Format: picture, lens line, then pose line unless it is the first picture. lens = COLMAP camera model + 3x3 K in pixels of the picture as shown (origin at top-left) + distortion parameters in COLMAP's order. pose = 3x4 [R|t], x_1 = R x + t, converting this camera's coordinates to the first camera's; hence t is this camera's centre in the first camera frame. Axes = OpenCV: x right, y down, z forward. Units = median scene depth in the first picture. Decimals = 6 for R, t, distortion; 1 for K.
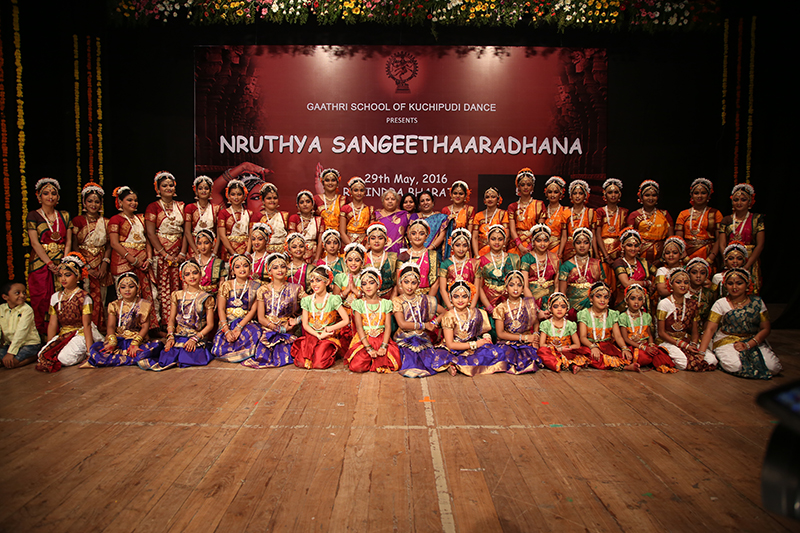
lens RADIAL K [[567.8, 0, 398.4], [0, 567.8, 270.5], [0, 0, 1]] dist [-0.114330, 0.073144]
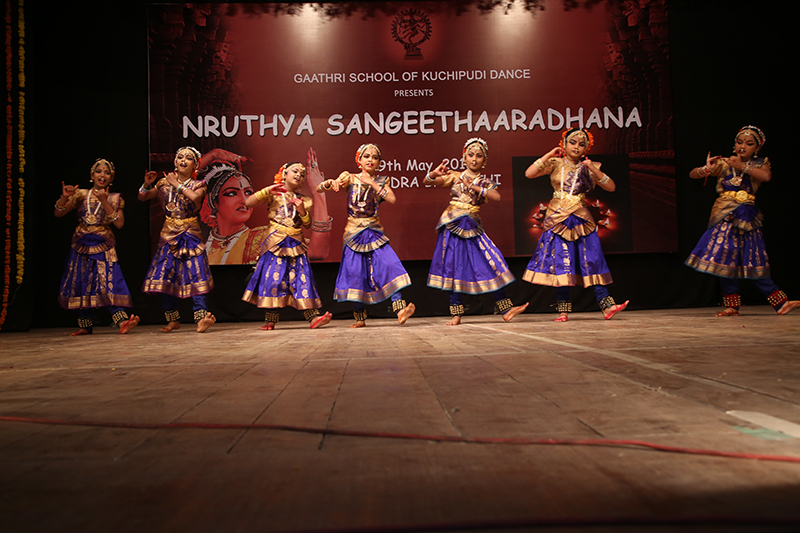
lens RADIAL K [[785.3, 0, 399.1], [0, 785.3, 265.4], [0, 0, 1]] dist [0.018698, 0.000000]
pose [[0.999041, -0.033004, 0.028754, -0.054762], [0.036646, 0.989889, -0.137029, 0.128190], [-0.023941, 0.137951, 0.990150, -0.070459]]
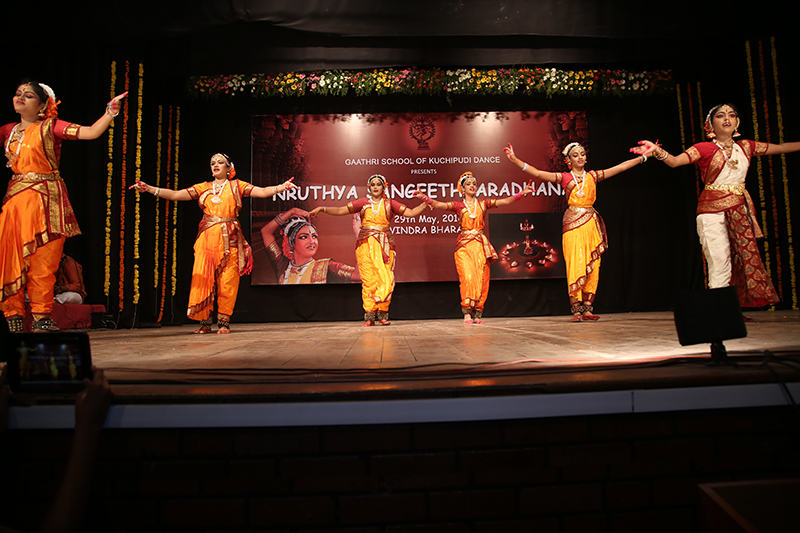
lens RADIAL K [[567.8, 0, 400.4], [0, 567.8, 267.2], [0, 0, 1]] dist [-0.114330, 0.073144]
pose [[0.999409, -0.027394, 0.020760, -0.075042], [0.030489, 0.985408, -0.167458, 0.139760], [-0.015870, 0.167992, 0.985661, -0.167642]]
